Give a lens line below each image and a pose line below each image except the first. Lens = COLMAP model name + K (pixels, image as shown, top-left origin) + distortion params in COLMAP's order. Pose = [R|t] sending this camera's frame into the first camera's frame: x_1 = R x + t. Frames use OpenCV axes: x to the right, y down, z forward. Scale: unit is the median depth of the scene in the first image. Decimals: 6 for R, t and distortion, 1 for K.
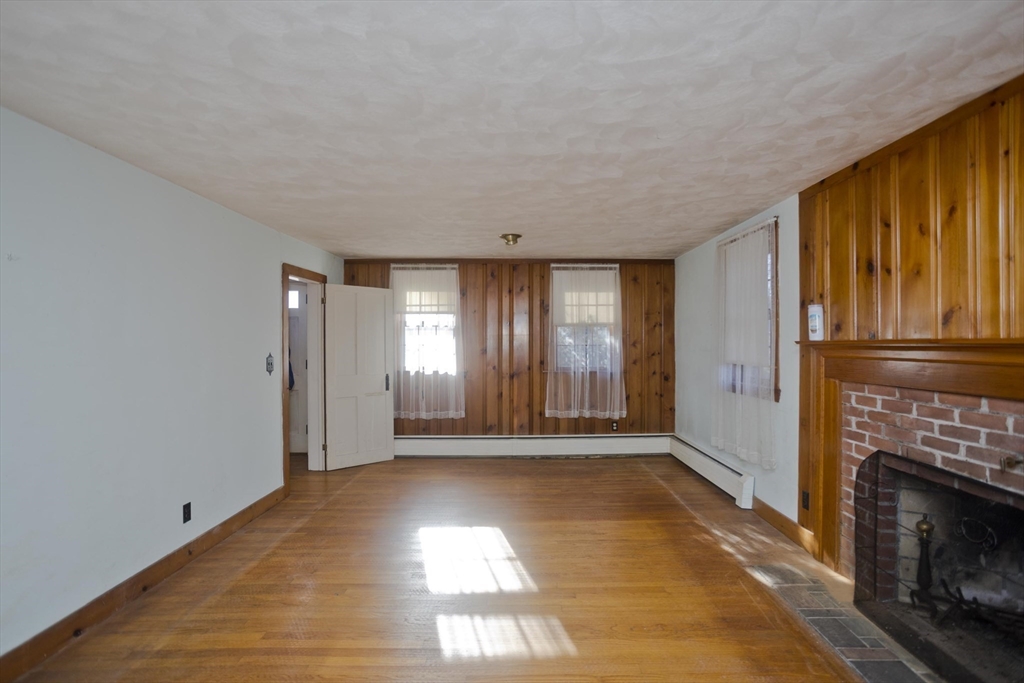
lens RADIAL K [[491.0, 0, 520.2], [0, 491.0, 343.9], [0, 0, 1]] dist [-0.054697, 0.033502]
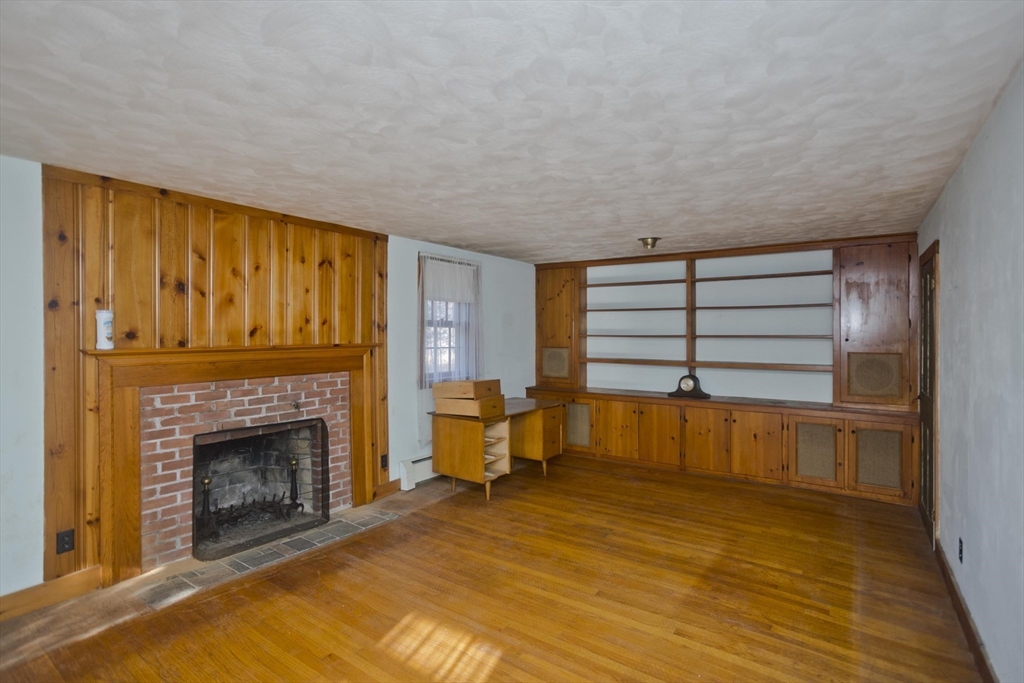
lens RADIAL K [[493.7, 0, 513.2], [0, 493.7, 334.9], [0, 0, 1]] dist [-0.054989, 0.033431]
pose [[-0.812493, 0.003720, 0.582959, -0.508425], [0.006237, 0.999978, 0.002312, -0.028533], [-0.582937, 0.005514, -0.812499, 1.181284]]
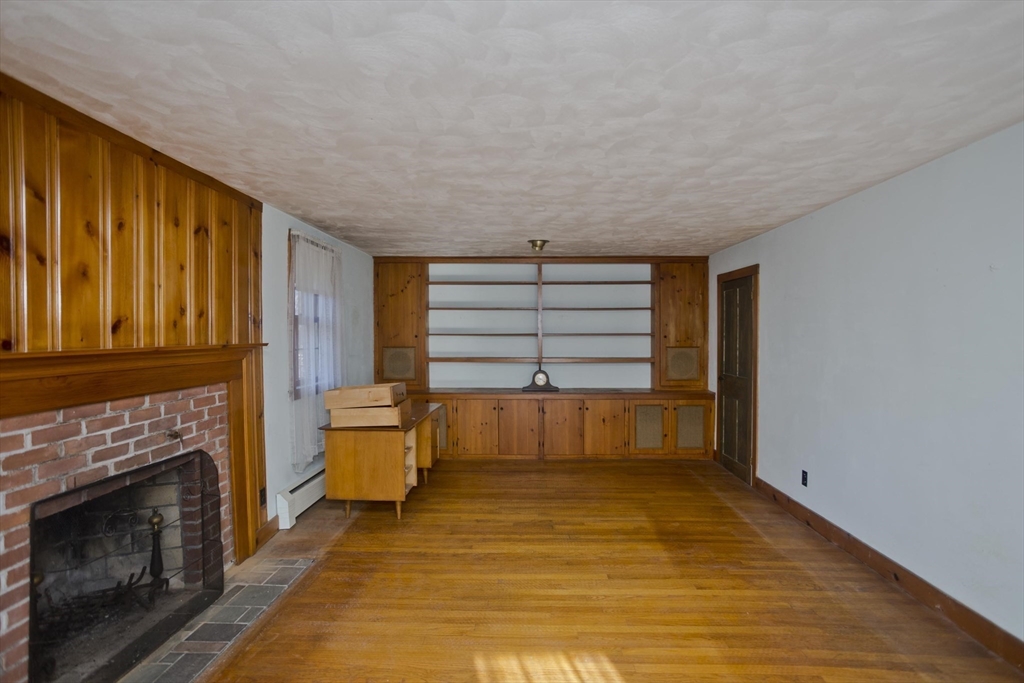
lens RADIAL K [[496.3, 0, 512.0], [0, 496.3, 341.5], [0, 0, 1]] dist [-0.051611, 0.032563]
pose [[-0.999107, 0.006927, 0.041676, -0.003760], [0.007641, 0.999826, 0.017003, -0.022334], [-0.041551, 0.017306, -0.998986, 1.301439]]
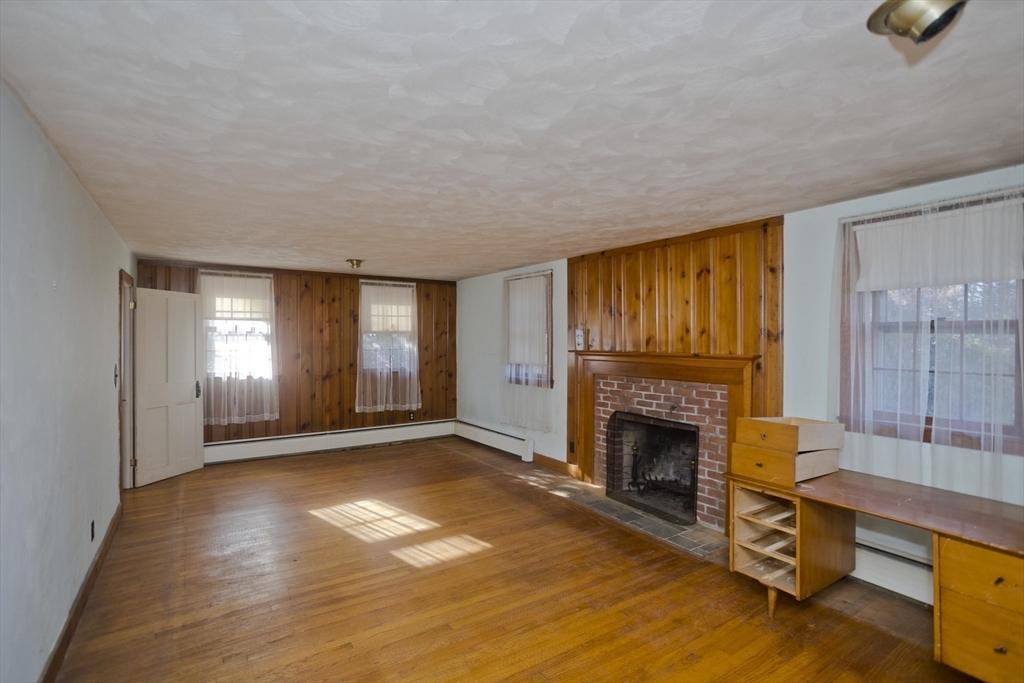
lens RADIAL K [[493.7, 0, 513.2], [0, 493.7, 334.9], [0, 0, 1]] dist [-0.054989, 0.033431]
pose [[0.835142, 0.007550, 0.549983, -0.480391], [-0.002275, 0.999945, -0.010272, -0.038379], [-0.550030, 0.007327, 0.835113, -0.280487]]
